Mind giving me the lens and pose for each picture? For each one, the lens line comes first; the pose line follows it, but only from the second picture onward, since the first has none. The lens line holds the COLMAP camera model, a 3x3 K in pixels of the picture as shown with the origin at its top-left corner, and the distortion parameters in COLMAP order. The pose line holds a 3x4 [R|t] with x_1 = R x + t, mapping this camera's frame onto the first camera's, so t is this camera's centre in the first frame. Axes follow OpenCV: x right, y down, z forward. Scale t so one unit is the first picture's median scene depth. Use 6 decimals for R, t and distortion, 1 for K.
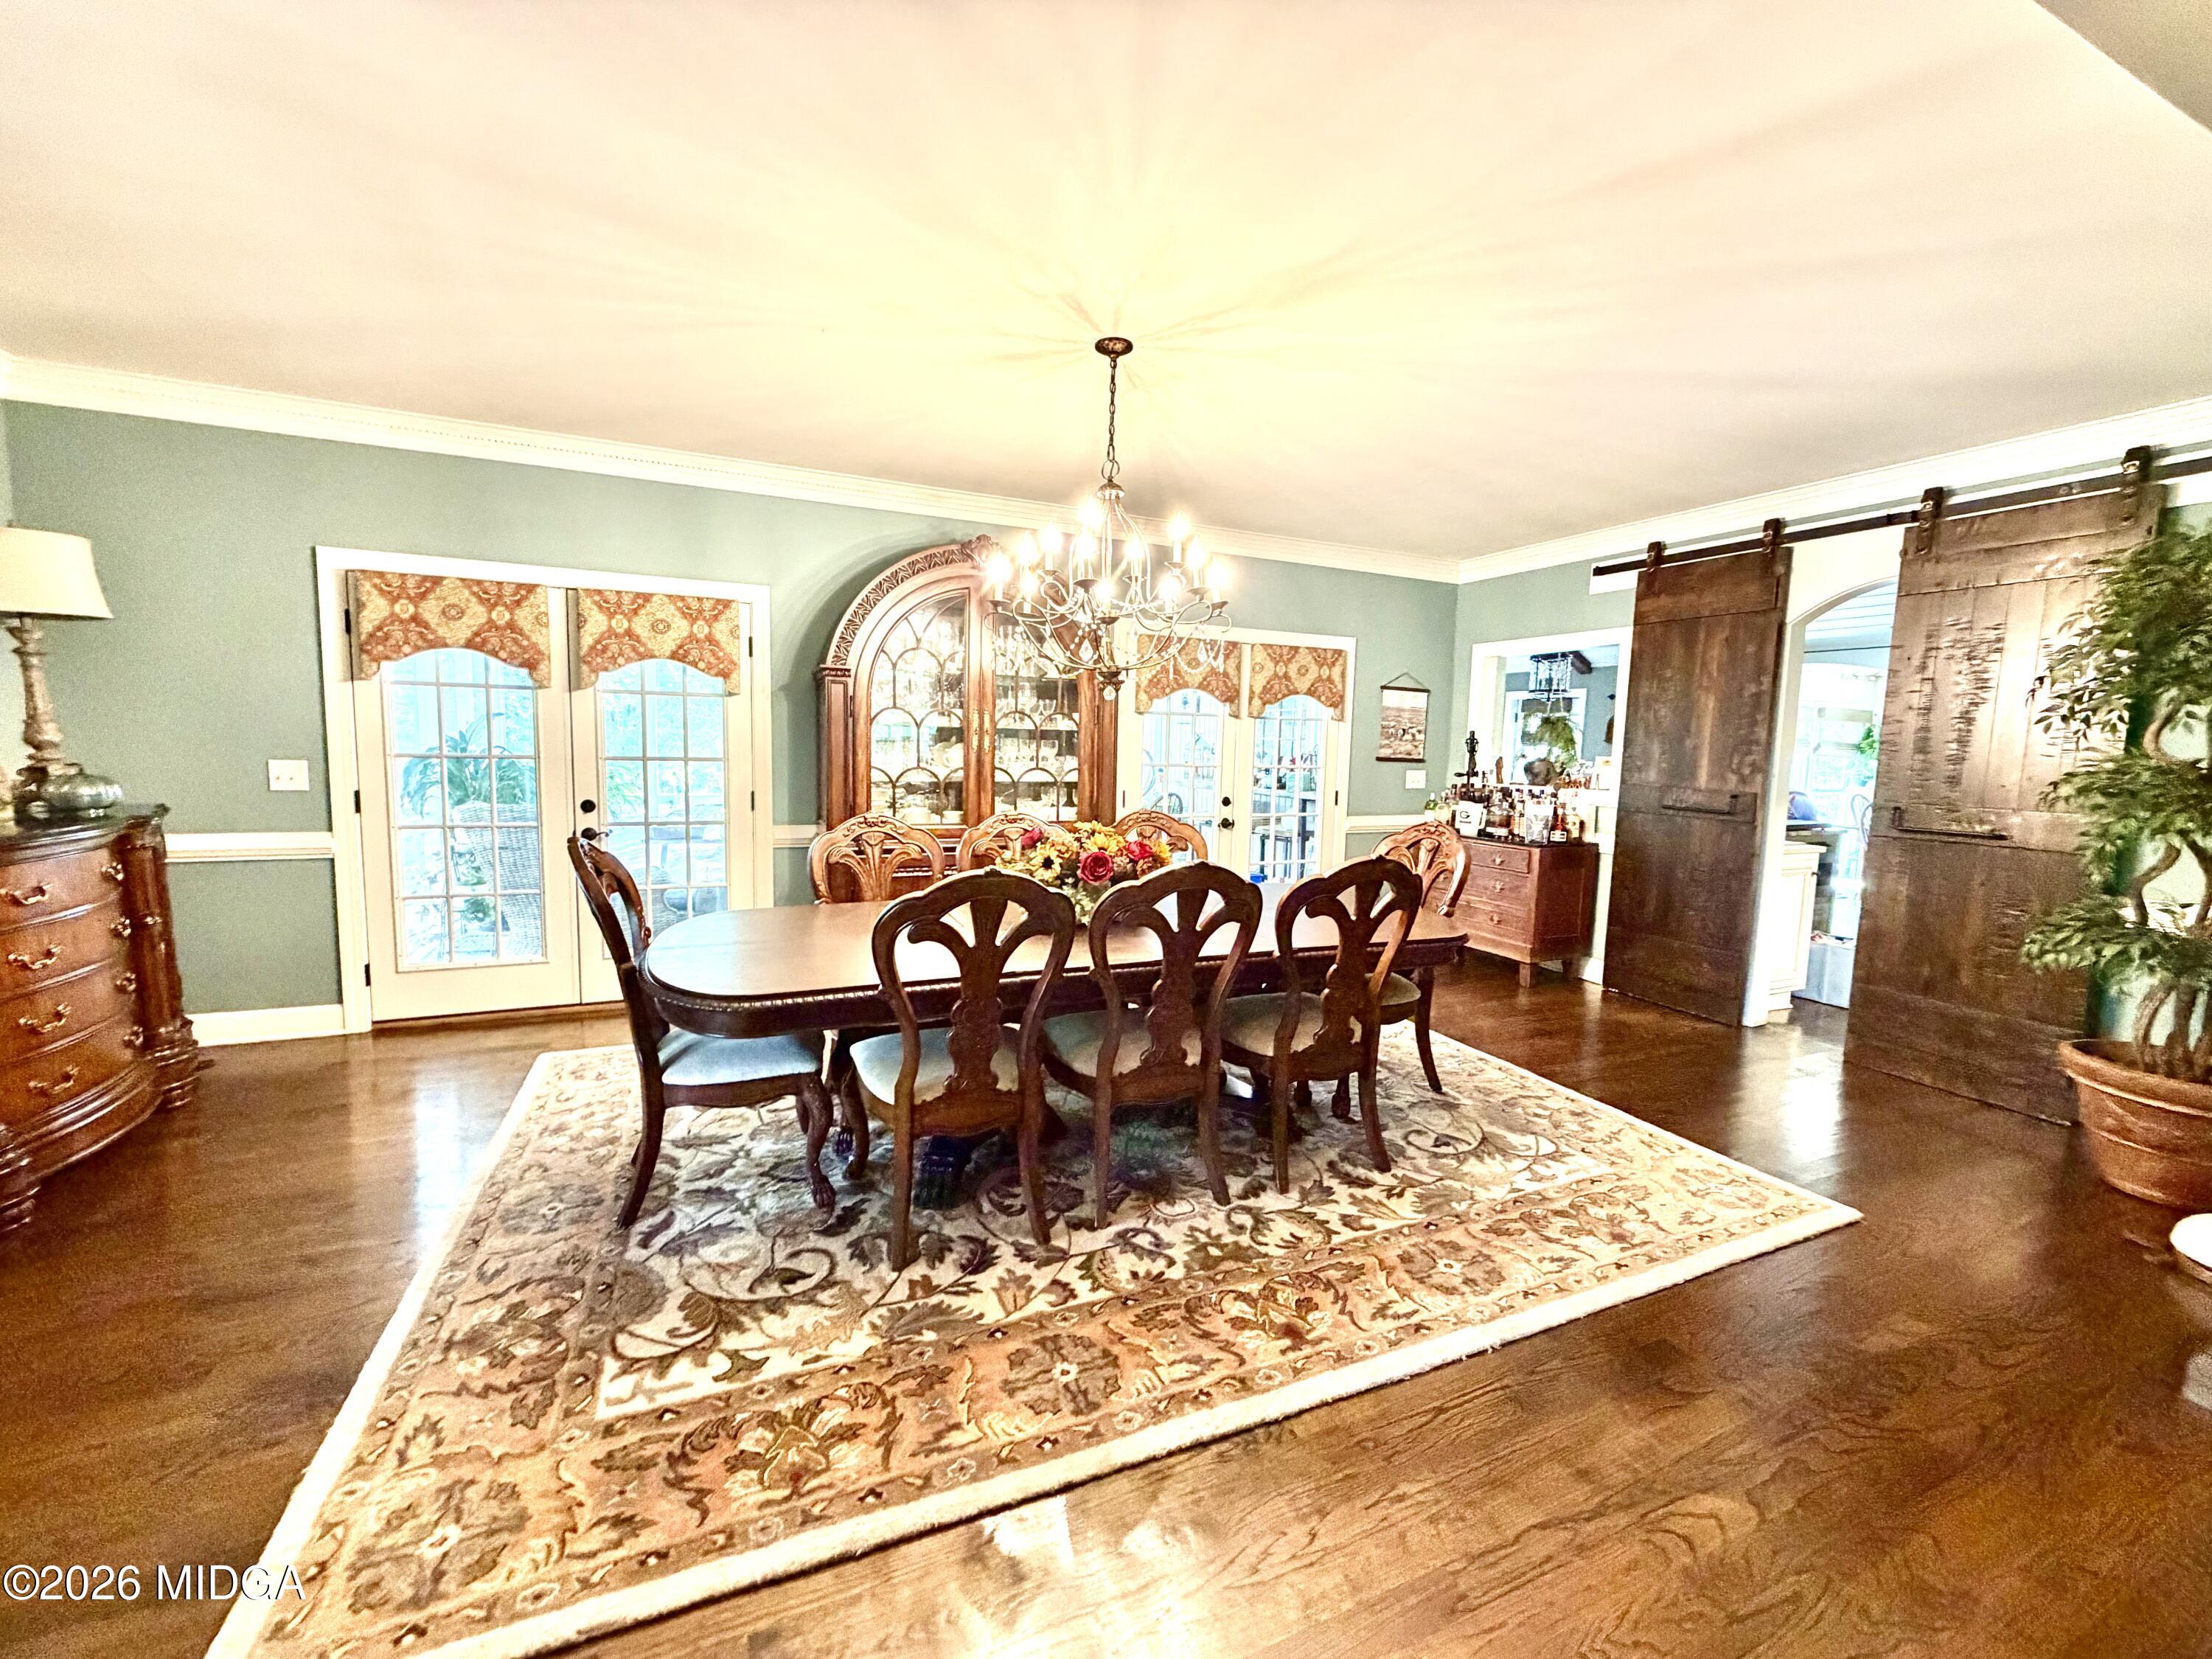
lens RADIAL K [[893.1, 0, 1102.4], [0, 893.1, 828.7], [0, 0, 1]] dist [0.001291, 0.000121]
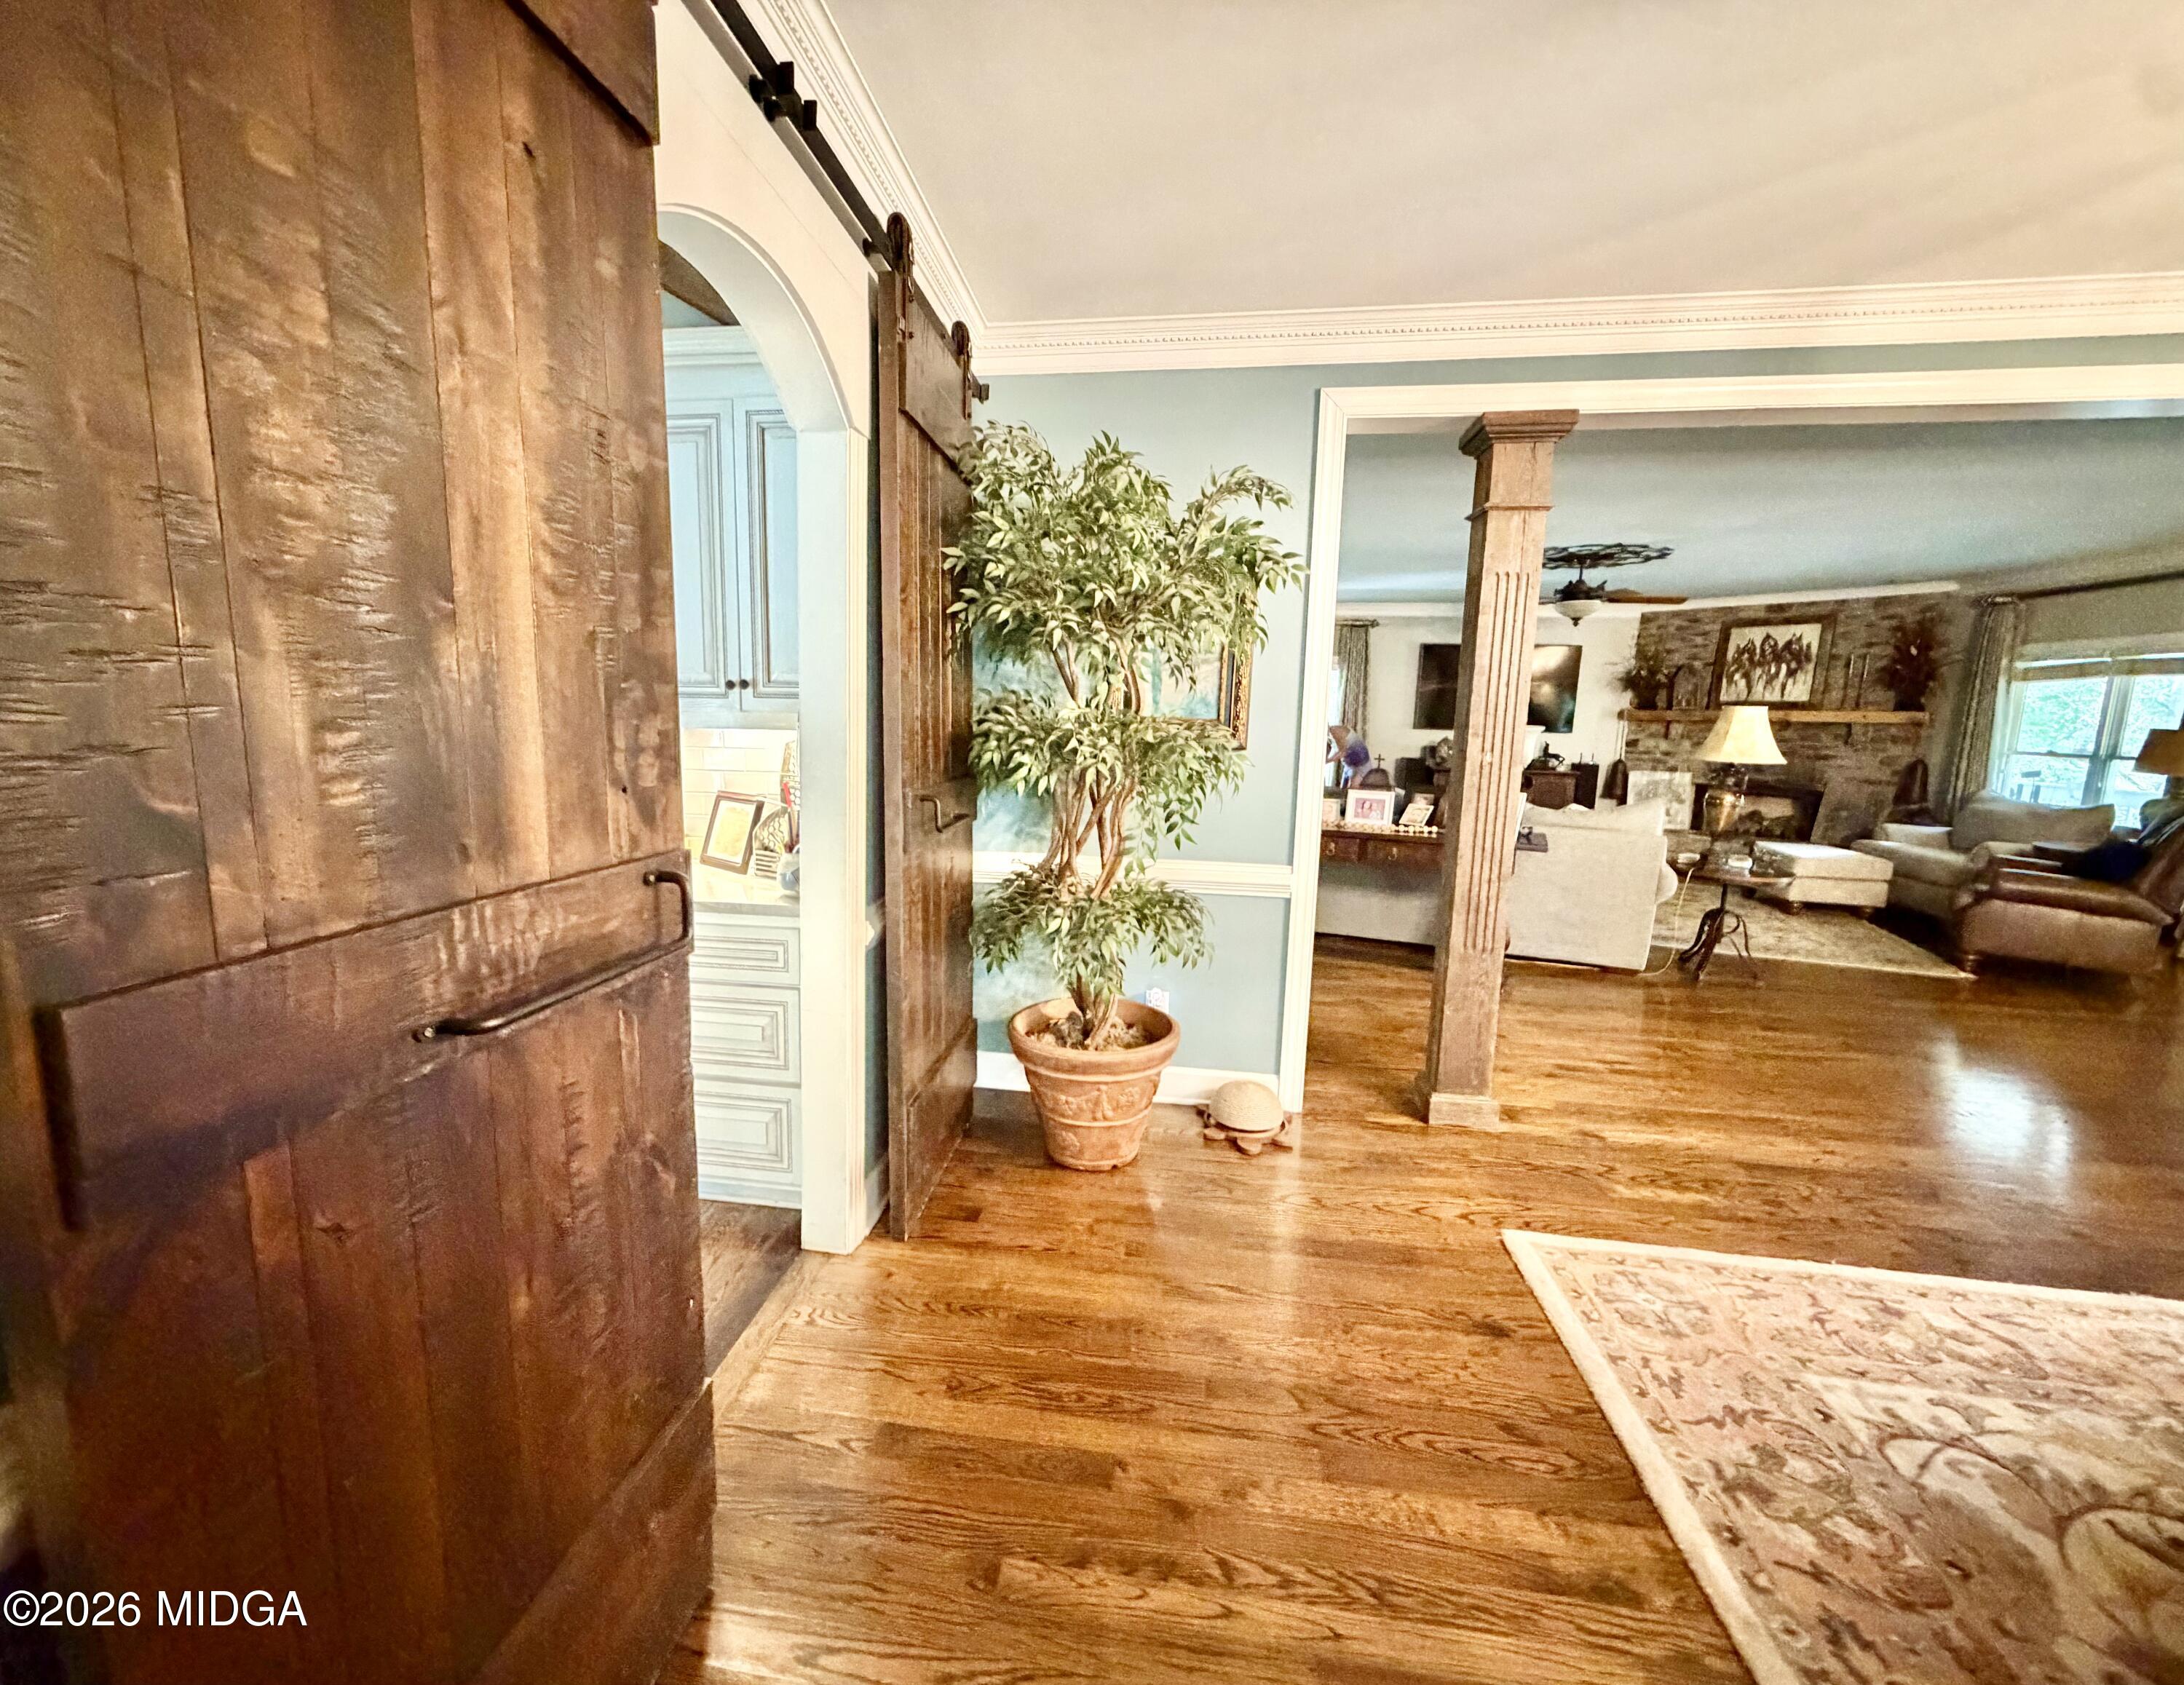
lens RADIAL K [[895.5, 0, 1092.0], [0, 895.5, 842.5], [0, 0, 1]] dist [0.015438, 0.000016]
pose [[-0.847978, -0.122653, 0.515645, 0.834093], [0.003306, 0.971614, 0.236549, -0.191608], [-0.530022, 0.202293, -0.823501, 2.037459]]
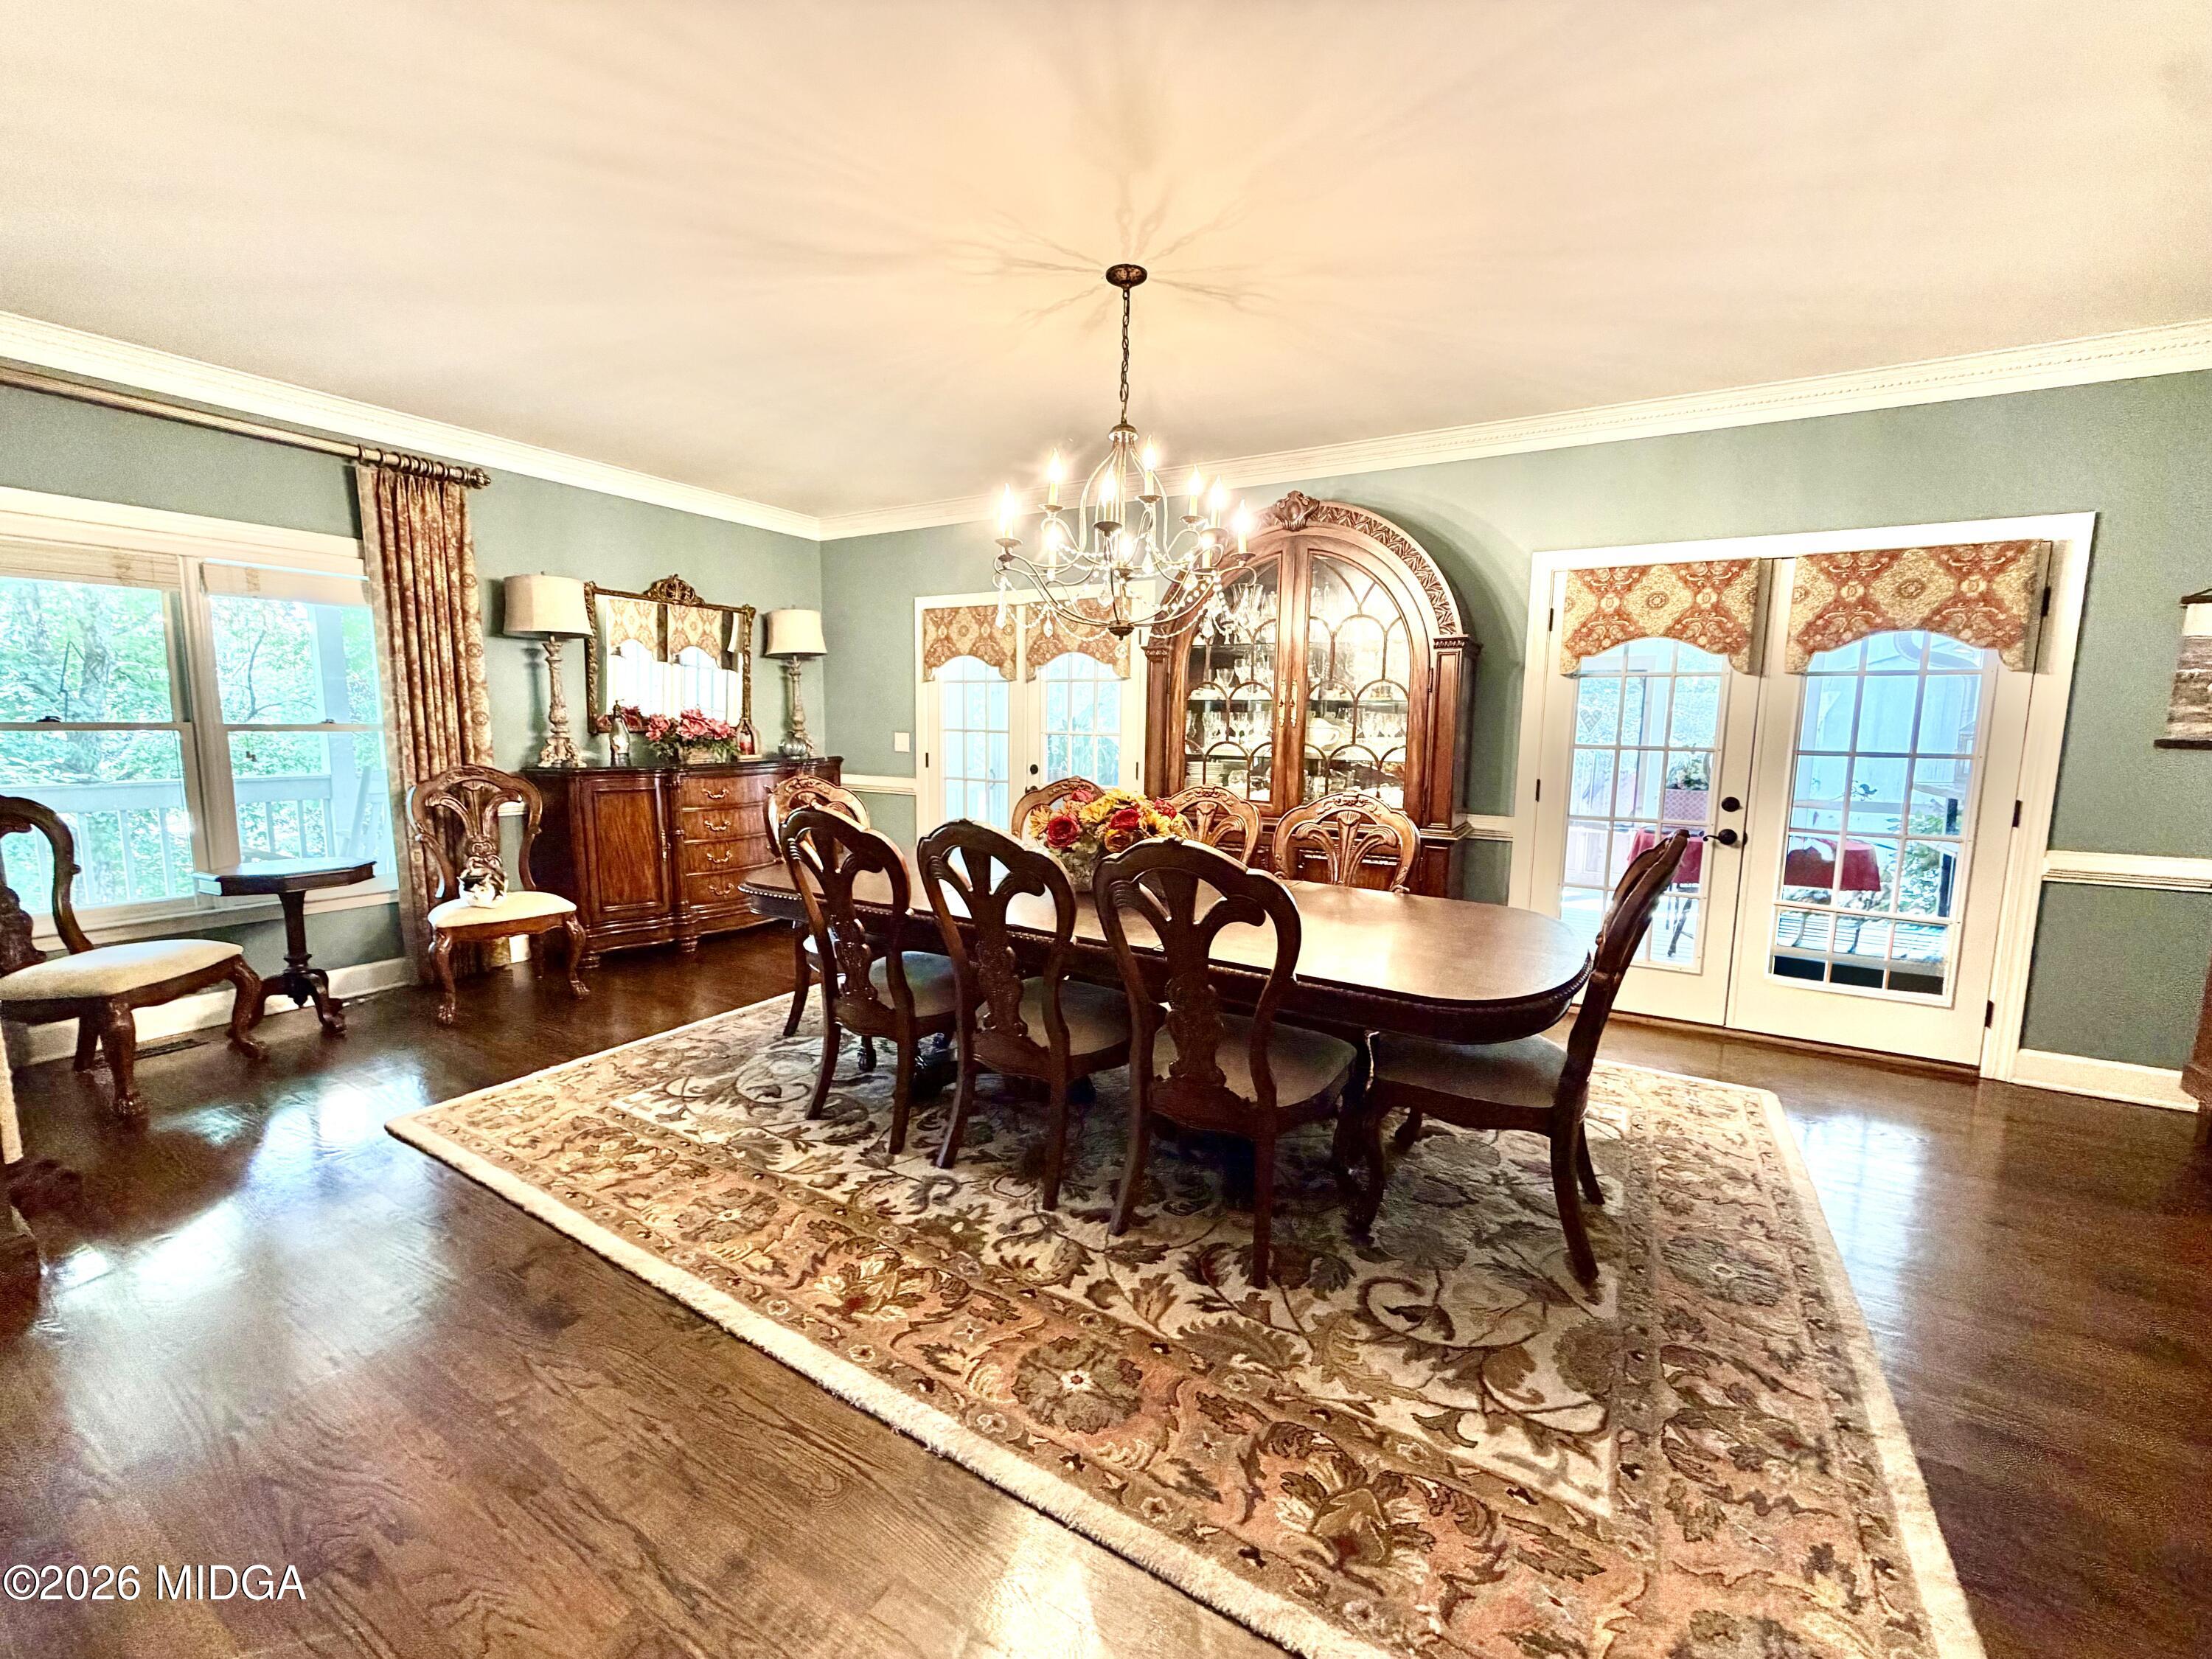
lens RADIAL K [[893.1, 0, 1102.4], [0, 893.1, 828.7], [0, 0, 1]] dist [0.001291, 0.000121]
pose [[0.573927, 0.085673, -0.814413, 0.914538], [-0.080290, 0.995608, 0.048152, -0.014912], [0.814961, 0.037754, 0.578285, 0.523017]]
